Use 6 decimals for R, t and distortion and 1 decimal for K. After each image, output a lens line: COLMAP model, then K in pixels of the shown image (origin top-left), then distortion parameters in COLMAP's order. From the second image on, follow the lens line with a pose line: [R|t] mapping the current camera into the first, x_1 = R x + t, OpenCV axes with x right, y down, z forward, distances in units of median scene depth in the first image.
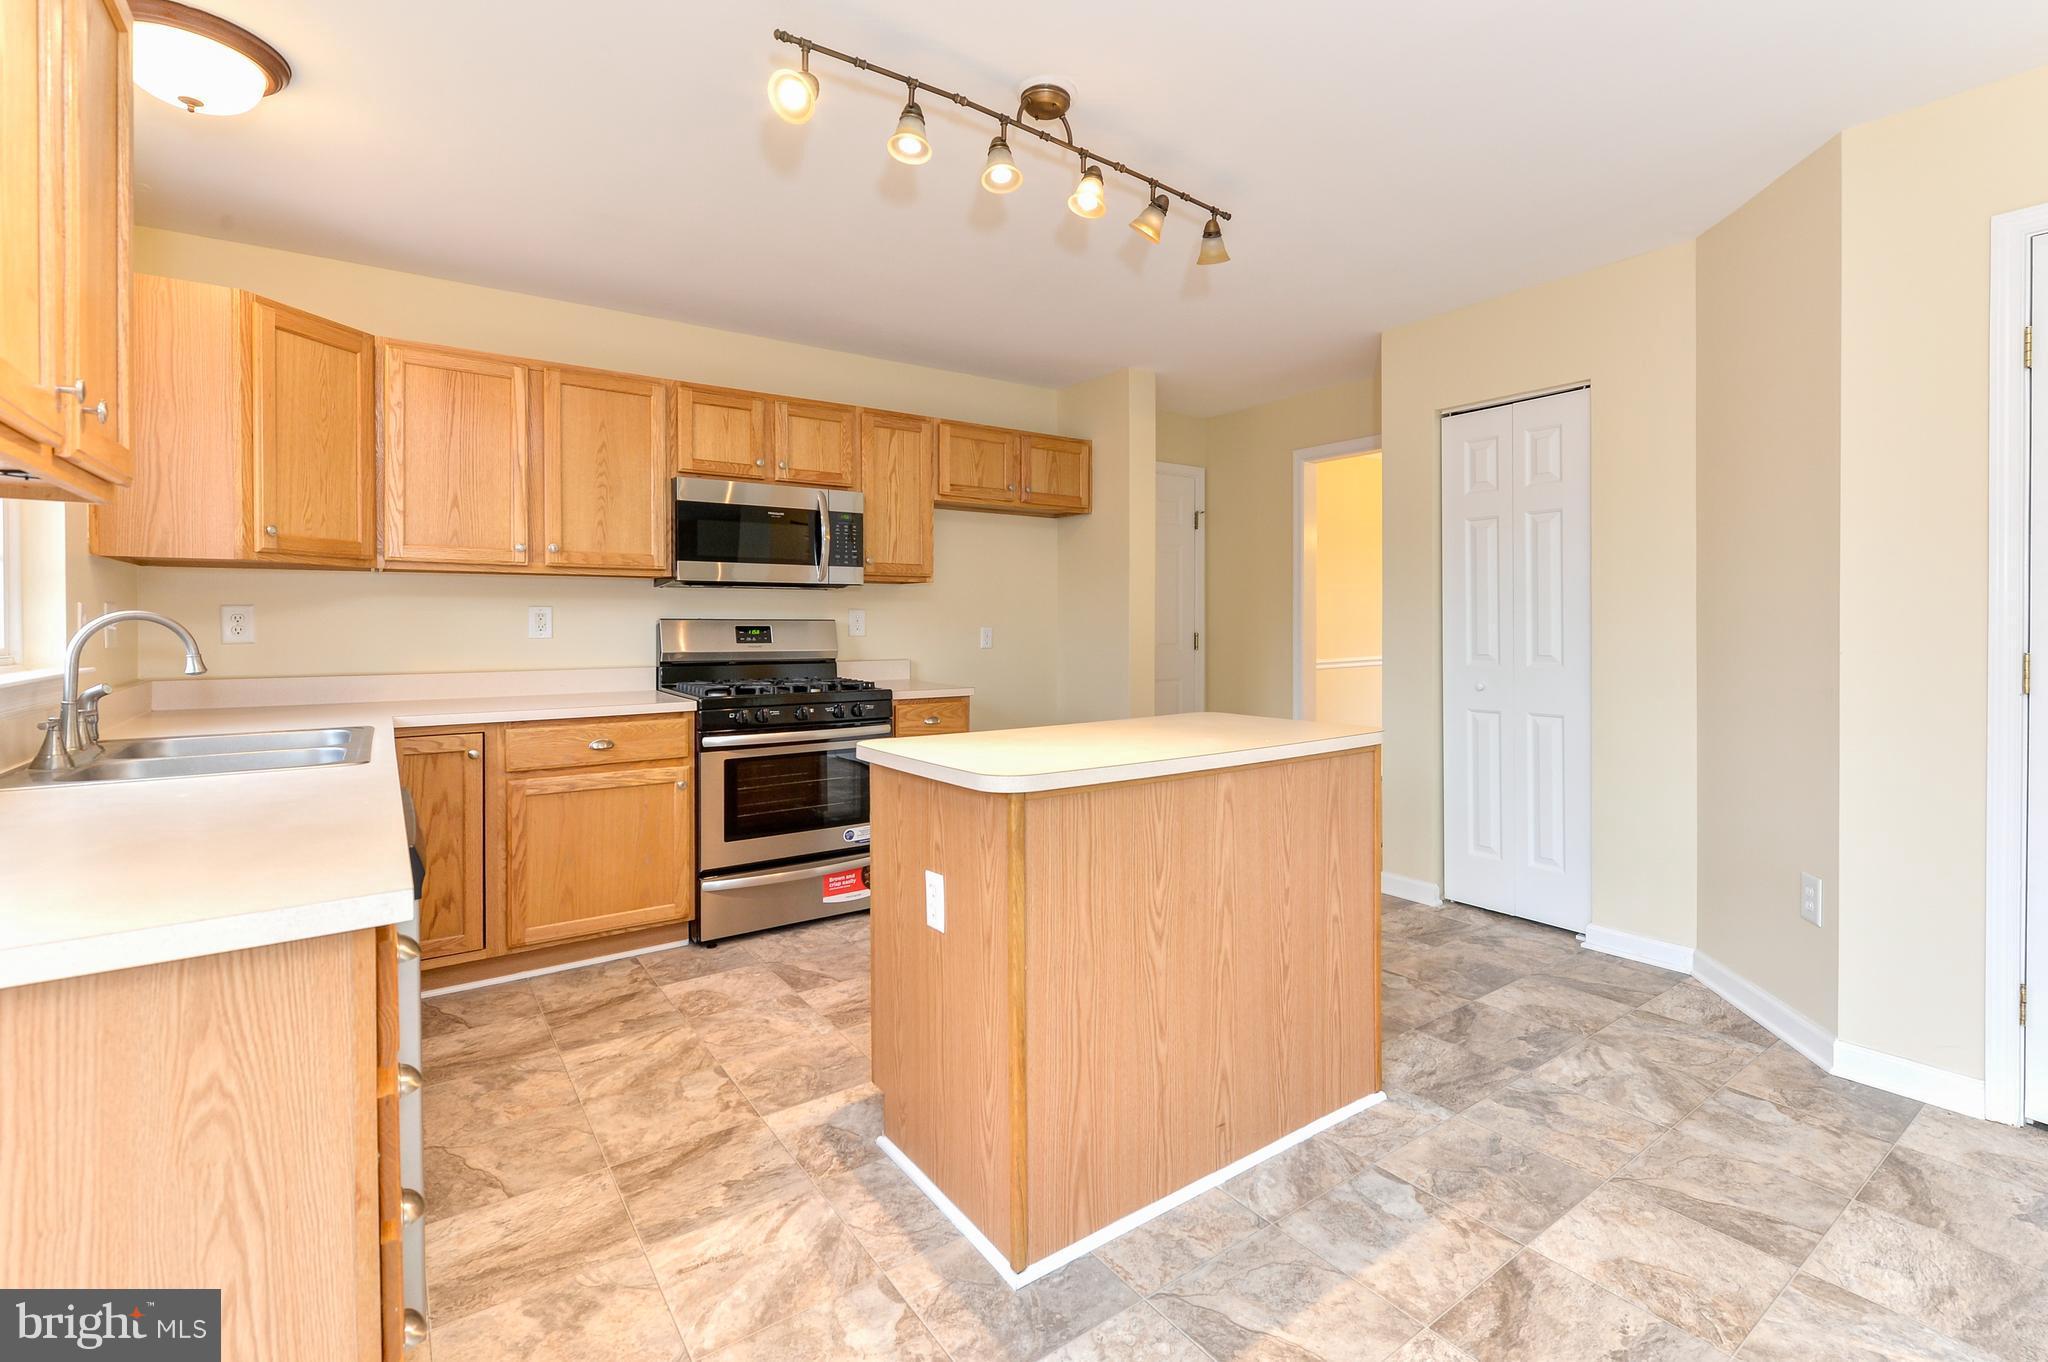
lens RADIAL K [[920.7, 0, 1090.8], [0, 920.7, 631.7], [0, 0, 1]] dist [0.004642, -0.002608]
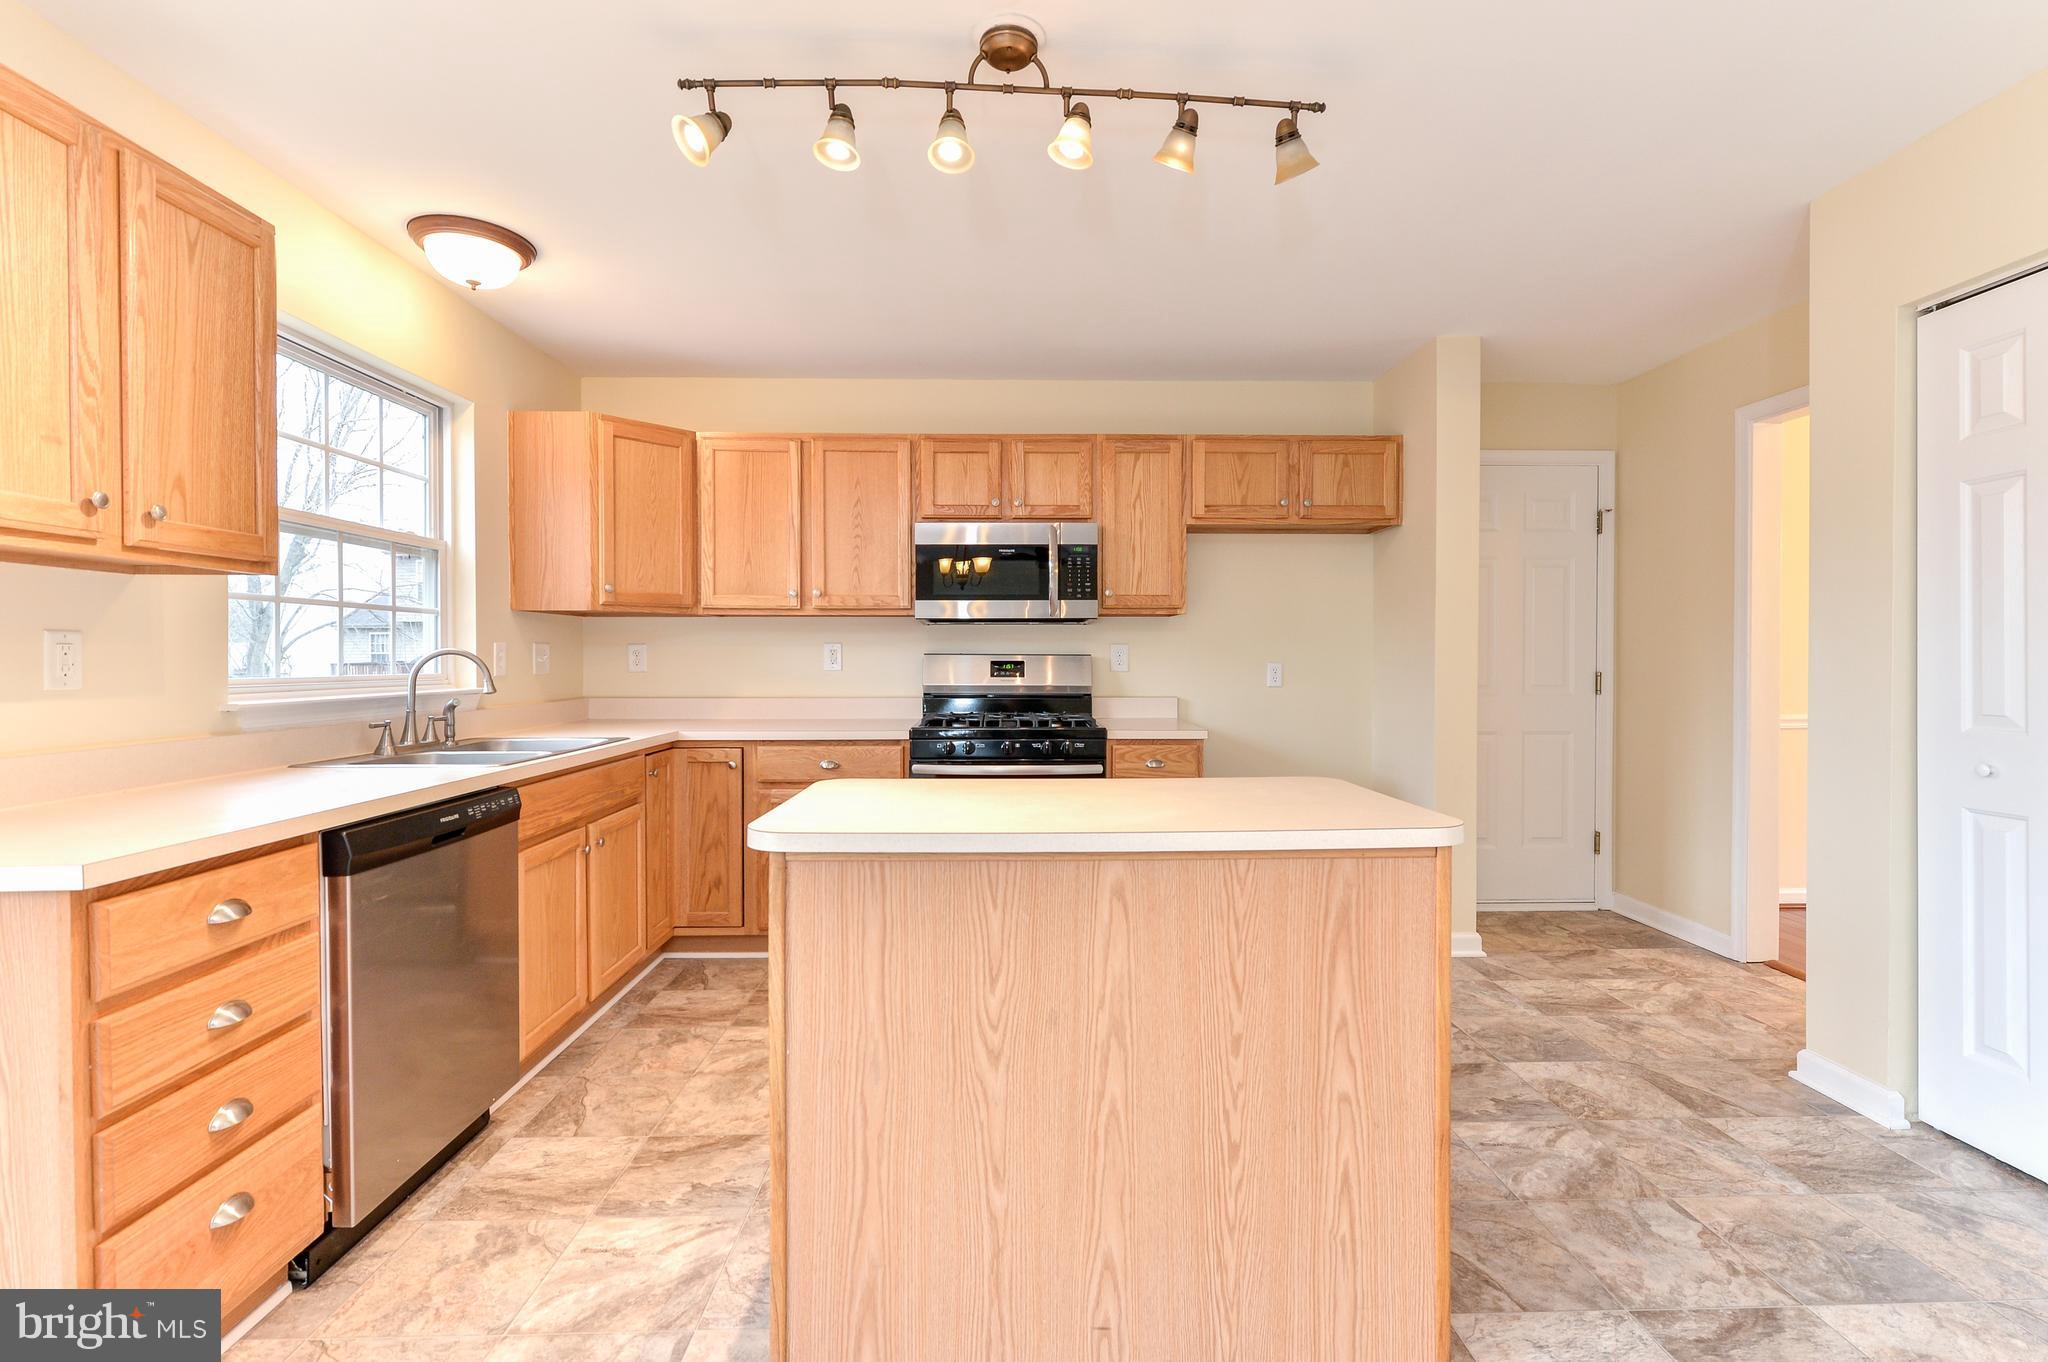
lens RADIAL K [[920.7, 0, 1037.2], [0, 920.7, 667.4], [0, 0, 1]] dist [0.004642, -0.002608]
pose [[0.813397, 0.007611, -0.581659, 0.391845], [-0.007281, 0.999969, 0.002903, -0.002768], [0.581663, 0.001874, 0.813427, 0.265034]]
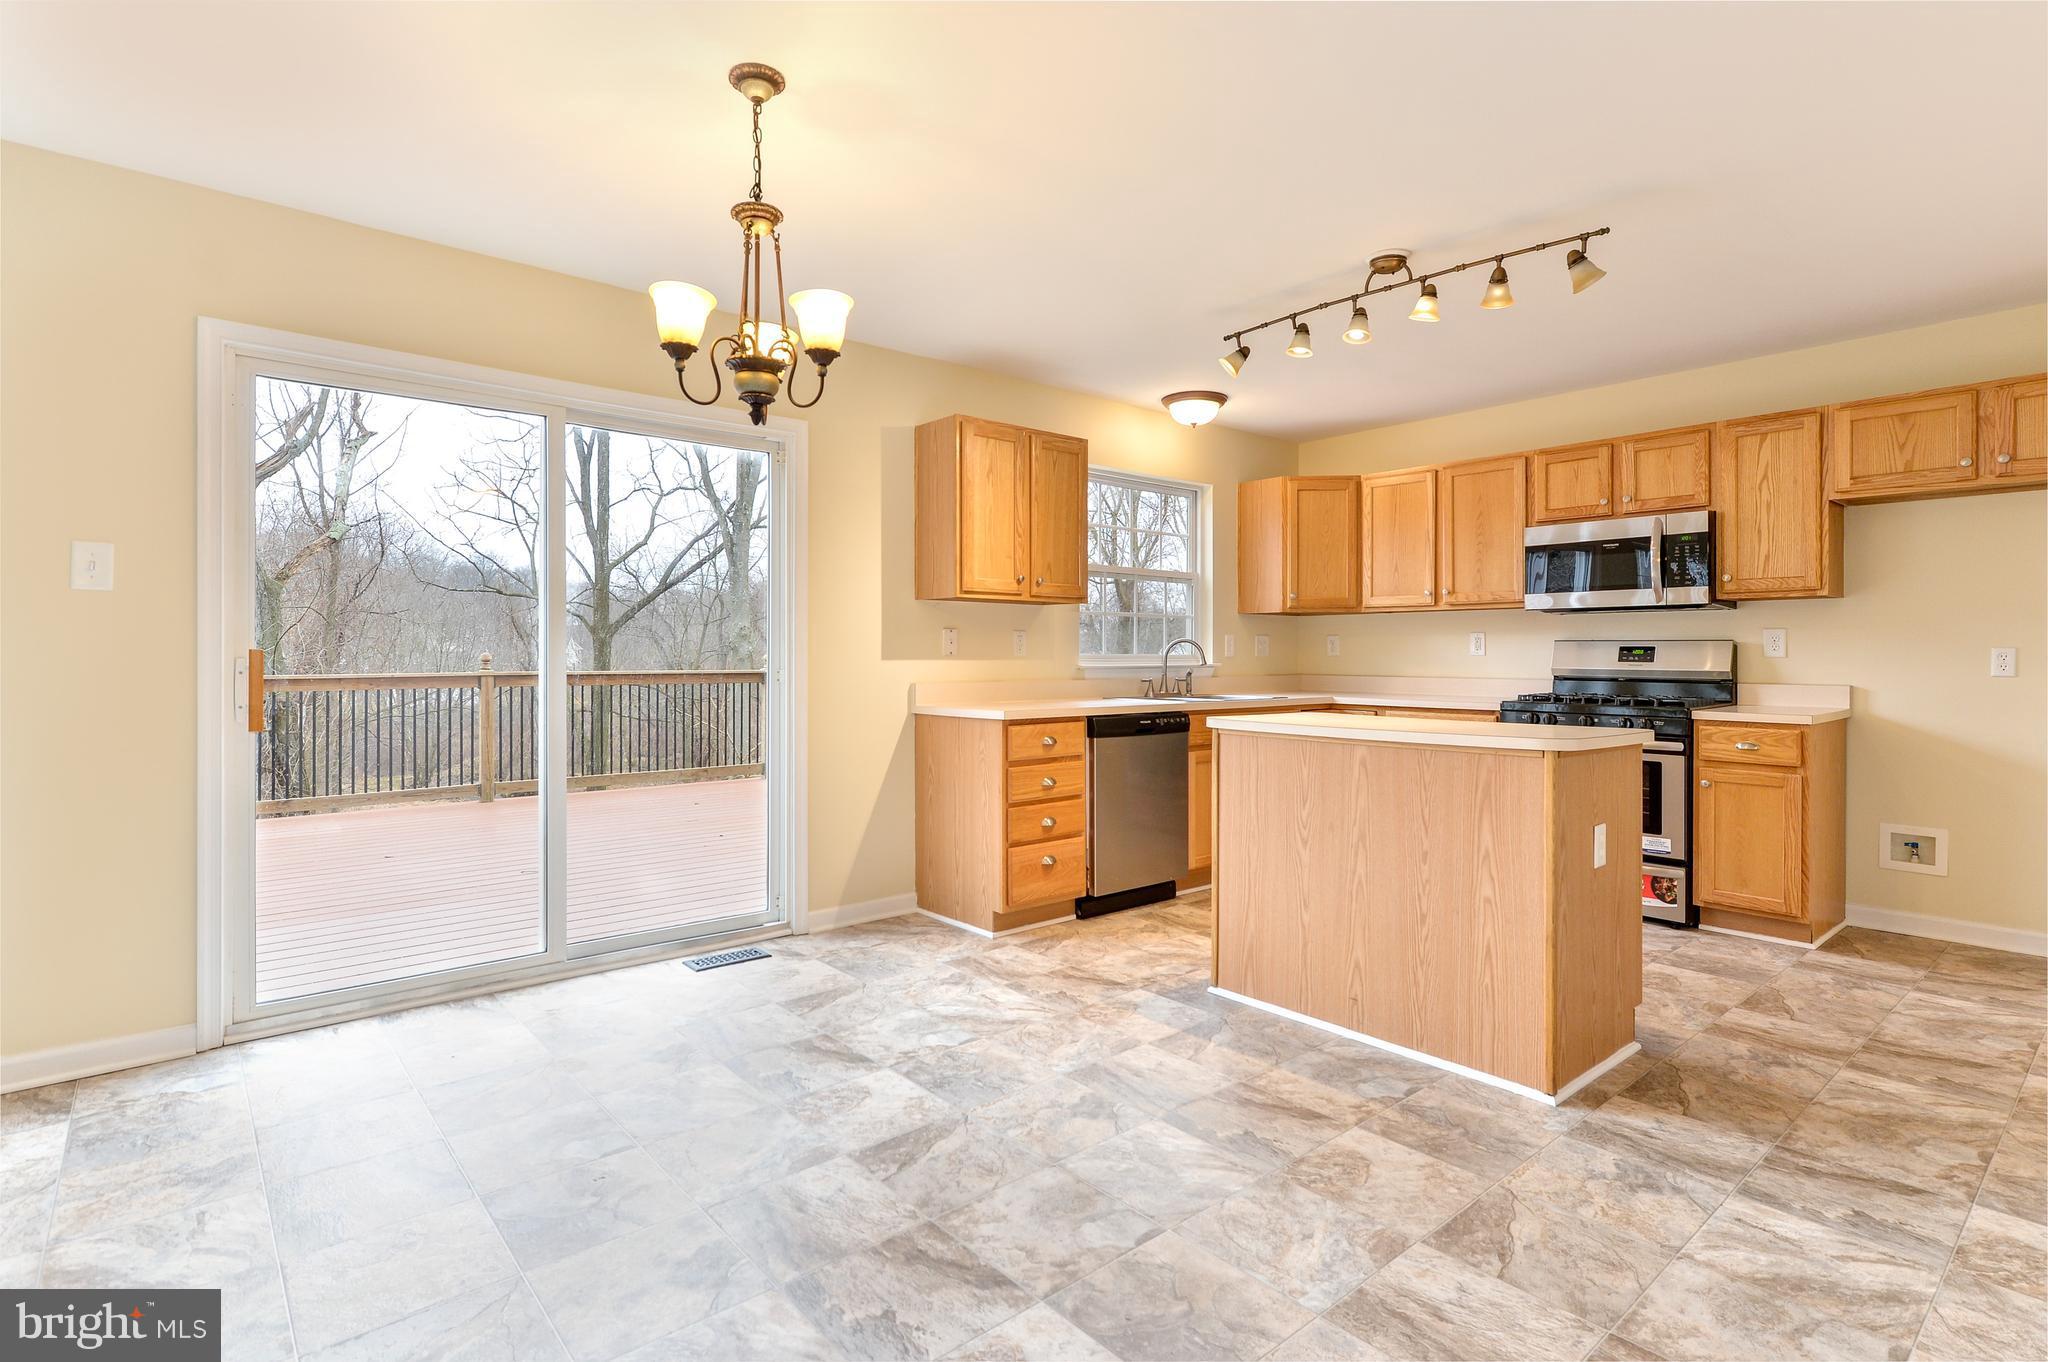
lens RADIAL K [[1032.4, 0, 1016.3], [0, 1032.4, 655.4], [0, 0, 1]] dist [0.005289, -0.001397]
pose [[0.049729, 0.001846, -0.998761, 1.226472], [-0.012968, 0.999915, 0.001203, 0.018851], [0.998679, 0.012892, 0.049749, 0.304530]]
